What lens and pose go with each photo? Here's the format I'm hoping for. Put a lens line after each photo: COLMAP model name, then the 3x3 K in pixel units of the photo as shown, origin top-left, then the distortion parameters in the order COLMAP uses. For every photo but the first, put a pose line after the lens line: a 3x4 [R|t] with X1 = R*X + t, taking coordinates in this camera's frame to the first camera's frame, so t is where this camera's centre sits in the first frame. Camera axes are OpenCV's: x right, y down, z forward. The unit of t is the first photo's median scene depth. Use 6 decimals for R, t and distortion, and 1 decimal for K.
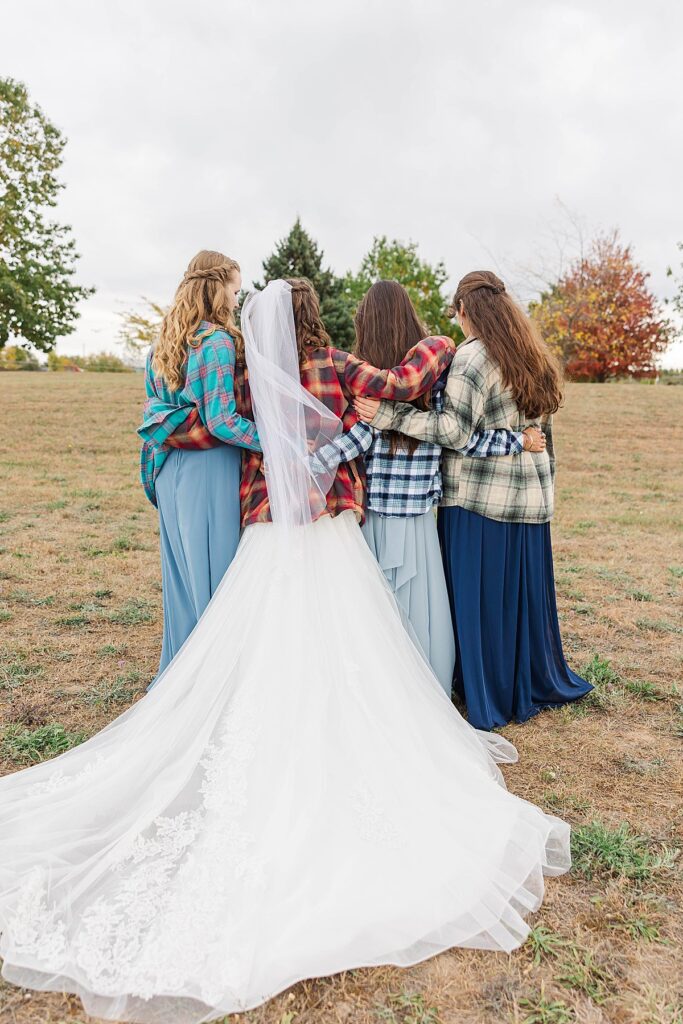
lens RADIAL K [[819.3, 0, 341.5], [0, 819.3, 512.0], [0, 0, 1]] dist [0.005086, 0.004871]
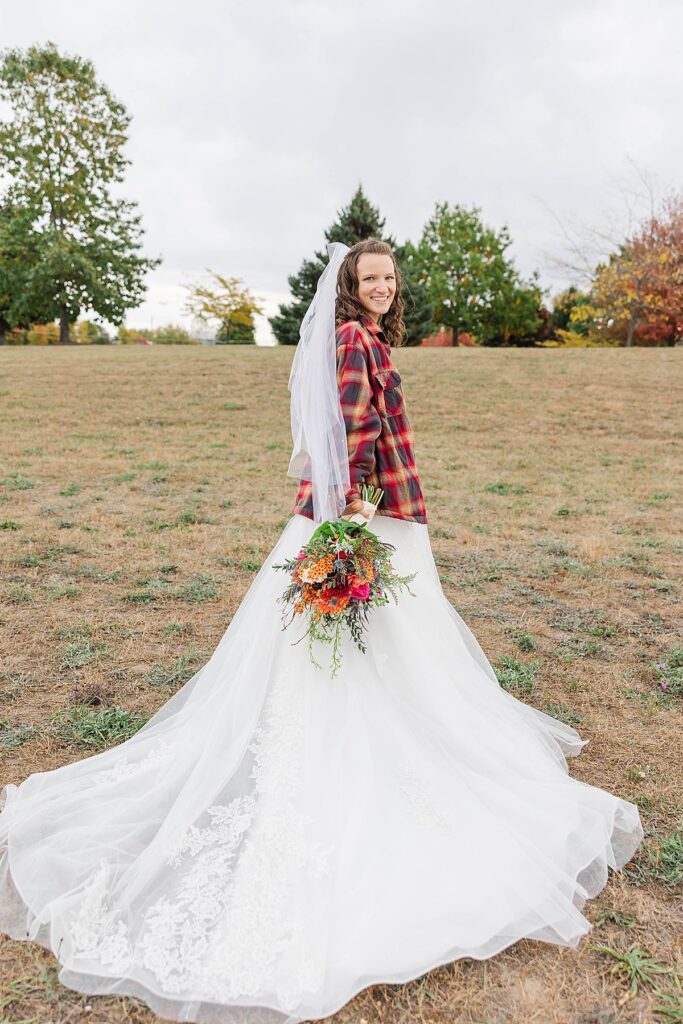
lens RADIAL K [[806.7, 0, 337.6], [0, 806.7, 507.9], [0, 0, 1]] dist [0.003290, 0.001002]
pose [[0.996728, -0.001077, -0.080828, -0.001028], [0.003912, 0.999382, 0.034923, -0.001242], [0.080740, -0.035125, 0.996116, 0.006506]]
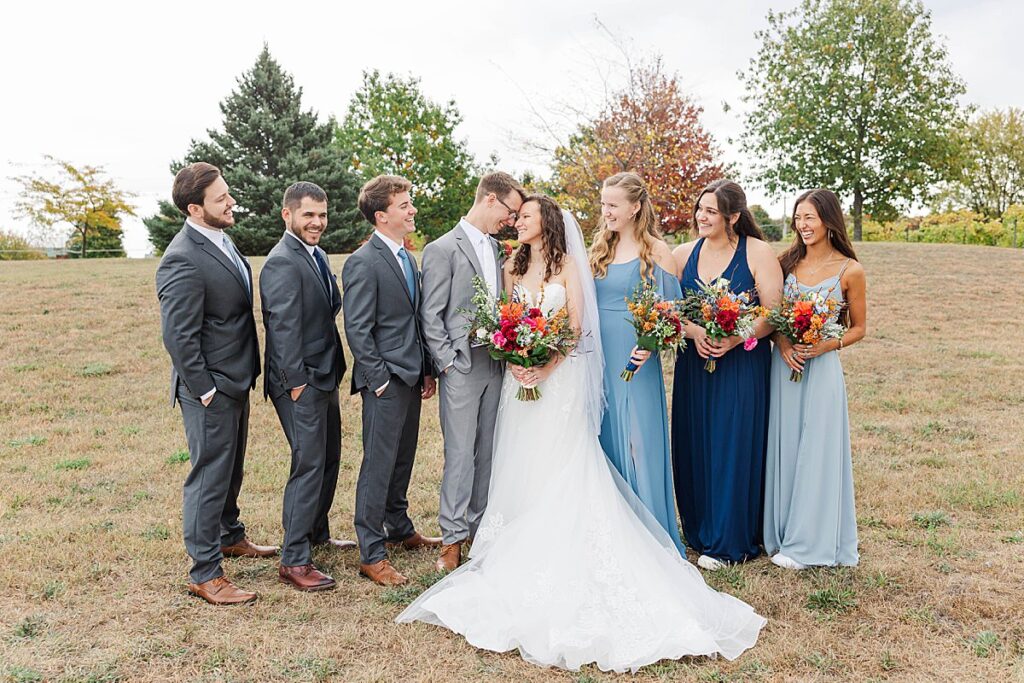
lens RADIAL K [[988.5, 0, 510.6], [0, 988.5, 327.5], [0, 0, 1]] dist [0.011784, 0.006765]
pose [[0.980143, -0.064350, 0.187561, -0.021747], [0.078596, 0.994479, -0.069527, -0.022005], [-0.182051, 0.082887, 0.979789, 0.101535]]
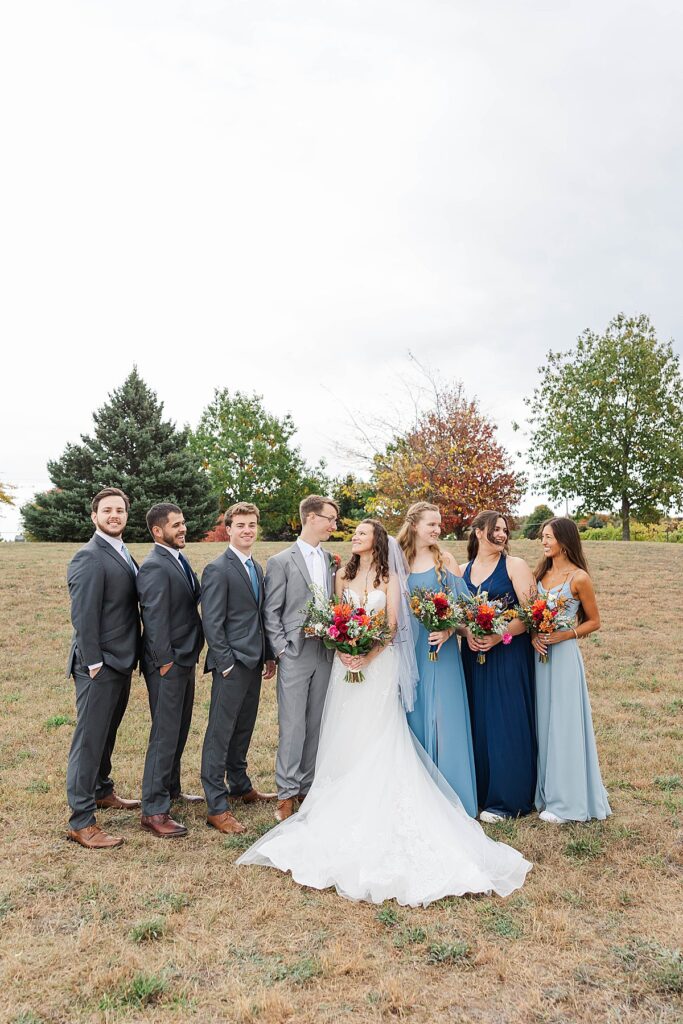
lens RADIAL K [[853.0, 0, 363.1], [0, 853.0, 482.6], [0, 0, 1]] dist [0.004920, 0.003526]
pose [[0.973950, -0.014780, 0.226282, -0.024858], [0.063258, 0.975969, -0.208526, -0.023943], [-0.217762, 0.217408, 0.951480, 0.085361]]
